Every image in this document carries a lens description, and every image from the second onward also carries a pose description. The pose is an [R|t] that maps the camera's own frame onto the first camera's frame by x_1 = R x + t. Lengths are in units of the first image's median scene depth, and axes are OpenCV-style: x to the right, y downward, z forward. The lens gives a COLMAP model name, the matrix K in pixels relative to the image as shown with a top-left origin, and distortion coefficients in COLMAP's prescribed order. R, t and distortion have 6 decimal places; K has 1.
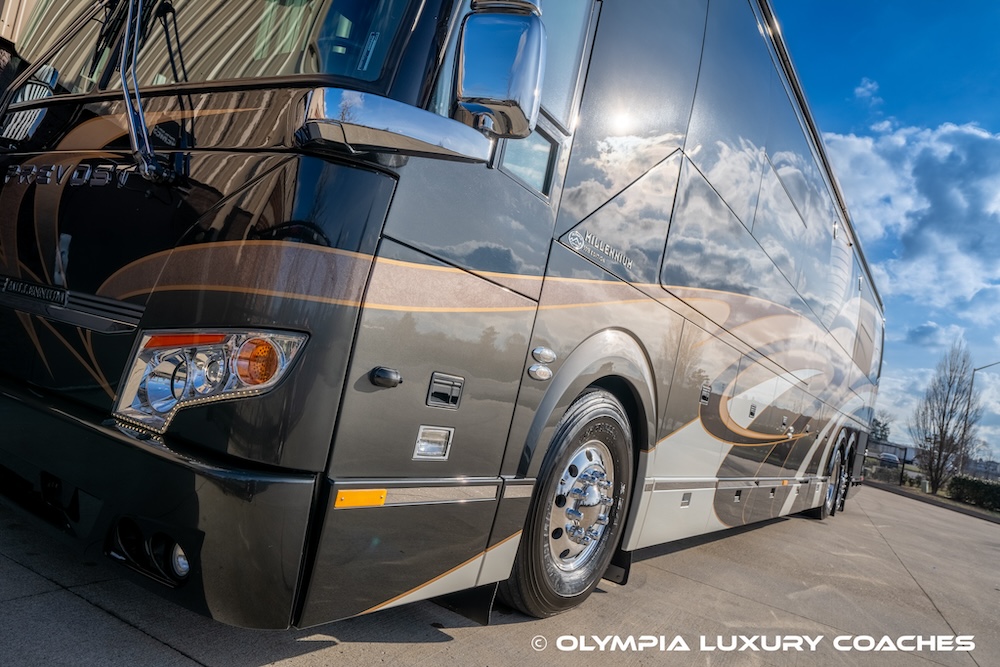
lens RADIAL K [[679.8, 0, 500.9], [0, 679.8, 345.9], [0, 0, 1]] dist [0.026991, 0.000310]
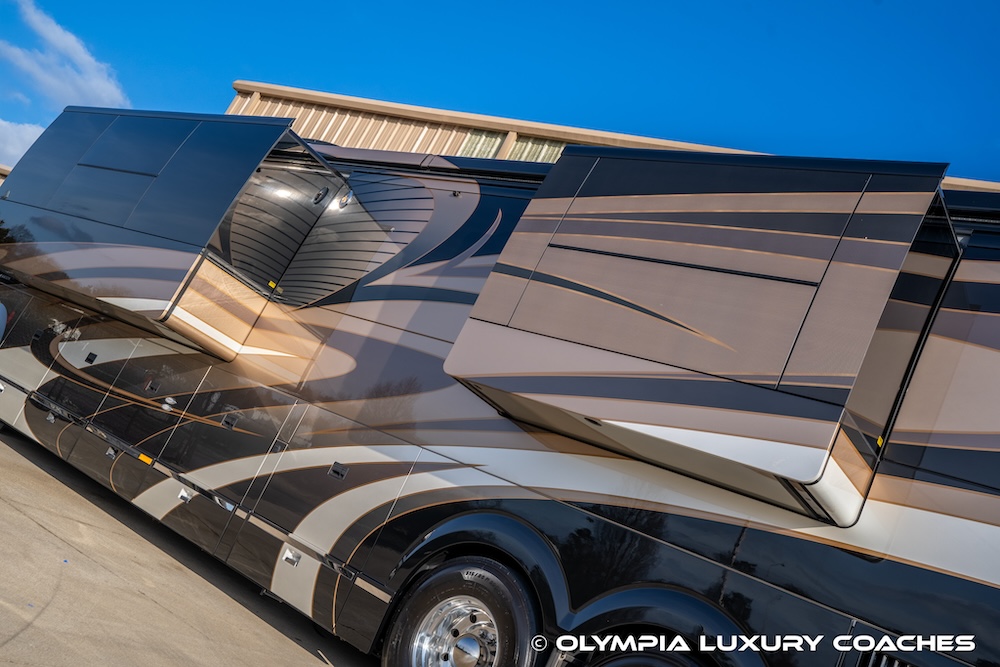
lens RADIAL K [[912.6, 0, 500.0], [0, 912.6, 333.5], [0, 0, 1]] dist [0.003866, 0.129109]
pose [[0.056026, -0.466708, -0.882635, 3.945855], [-0.391394, 0.803001, -0.449445, 1.074539], [0.918516, 0.370639, -0.137678, 3.891232]]
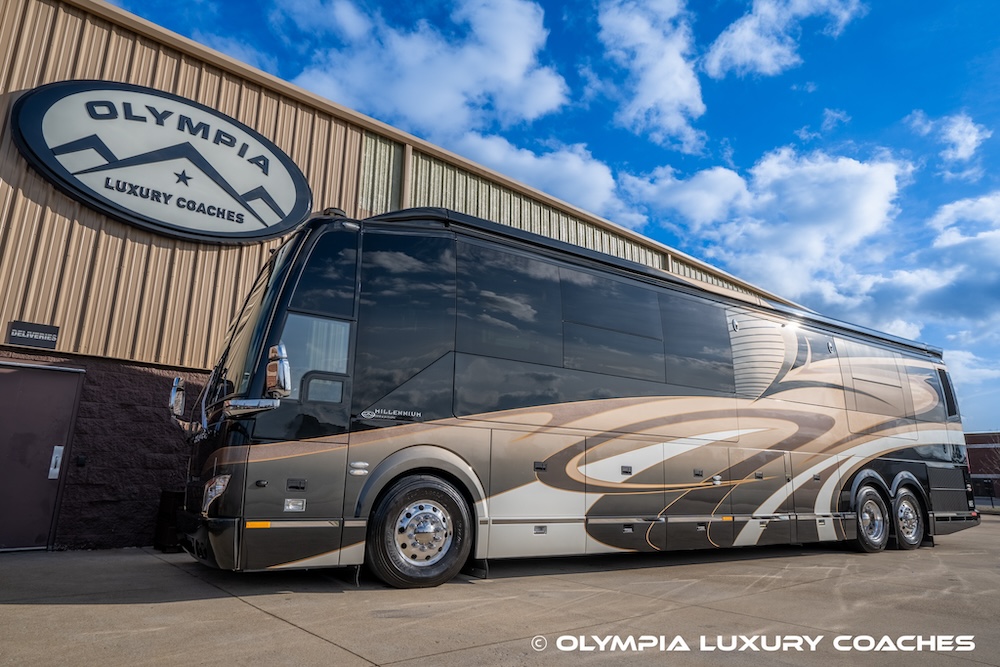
lens RADIAL K [[608.1, 0, 500.0], [0, 608.1, 333.5], [0, 0, 1]] dist [-0.035708, 0.036957]
pose [[0.894322, -0.284767, -0.345104, 1.365360], [0.191909, 0.940899, -0.279071, 0.266825], [0.404178, 0.183350, 0.896115, -0.807676]]
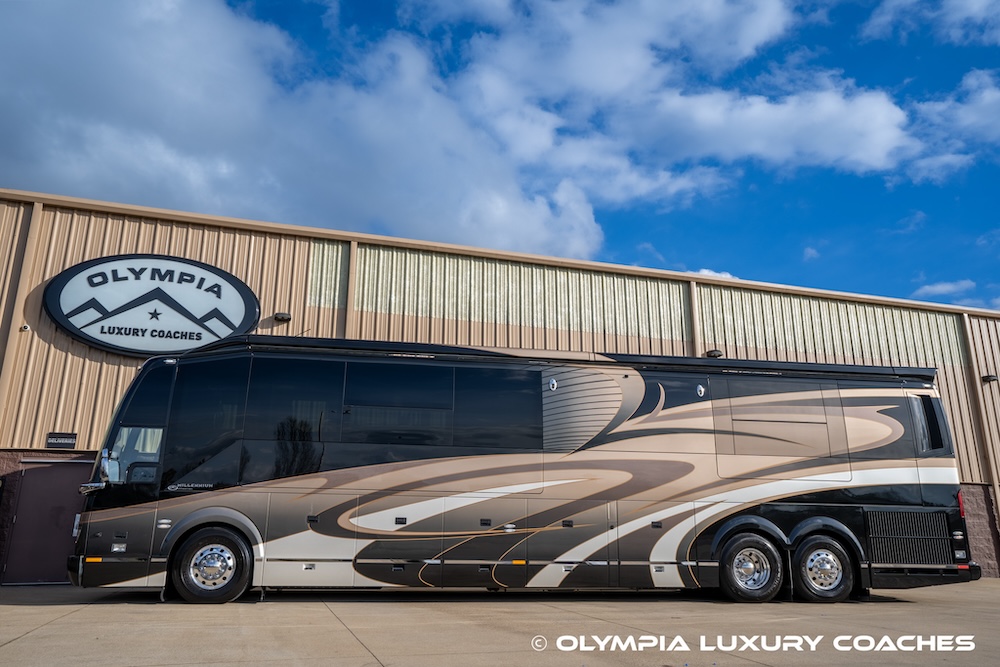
lens RADIAL K [[744.2, 0, 500.5], [0, 744.2, 335.8], [0, 0, 1]] dist [0.000451, 0.042150]
pose [[0.665493, -0.387657, -0.637841, 4.231049], [0.168450, 0.910509, -0.377622, 0.928014], [0.727148, 0.143861, 0.671238, -0.554541]]
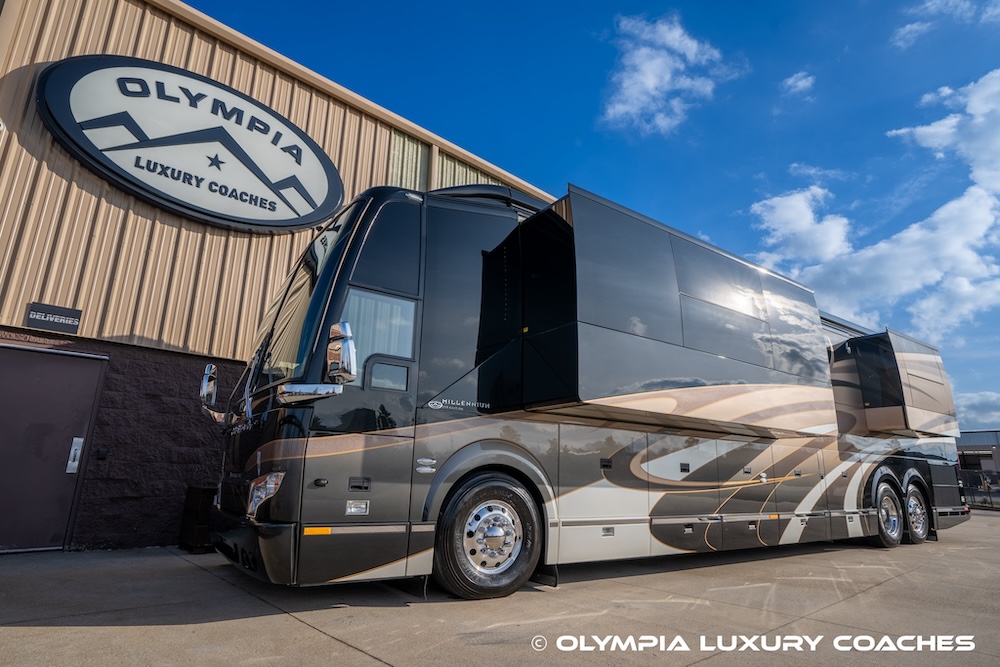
lens RADIAL K [[542.4, 0, 499.4], [0, 542.4, 333.9], [0, 0, 1]] dist [-0.048955, 0.032143]
pose [[0.911535, -0.277428, -0.303542, 0.886752], [0.189953, 0.938739, -0.287552, 0.167540], [0.364721, 0.204455, 0.908392, -0.541771]]
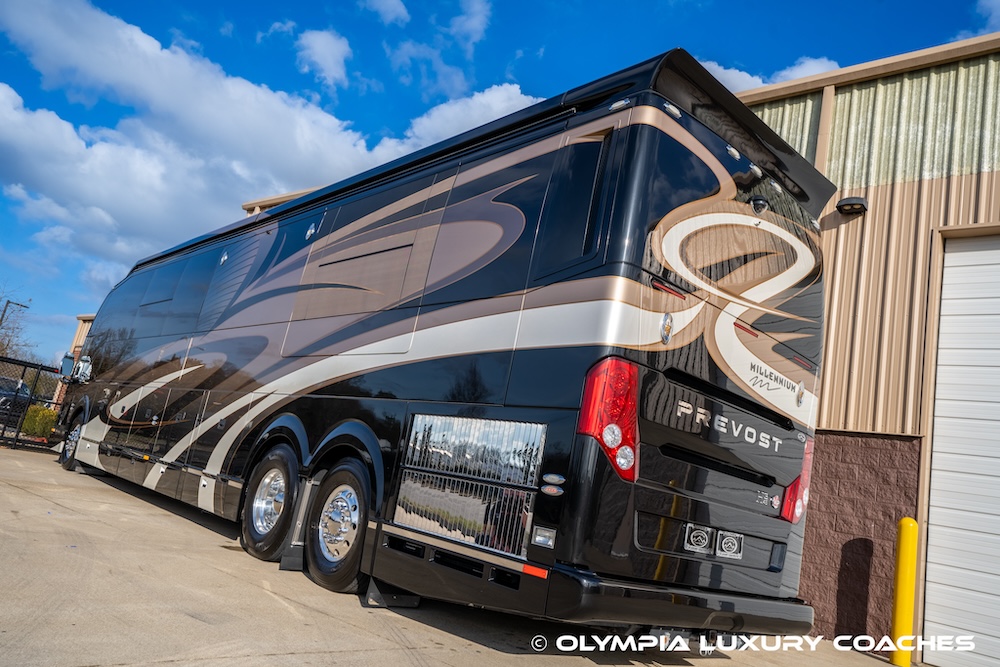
lens RADIAL K [[744.2, 0, 500.5], [0, 744.2, 335.8], [0, 0, 1]] dist [0.000451, 0.042150]
pose [[-0.204204, -0.452910, -0.867855, 4.239541], [-0.195274, 0.887565, -0.417249, 1.190225], [0.959254, 0.084266, -0.269686, 5.245830]]
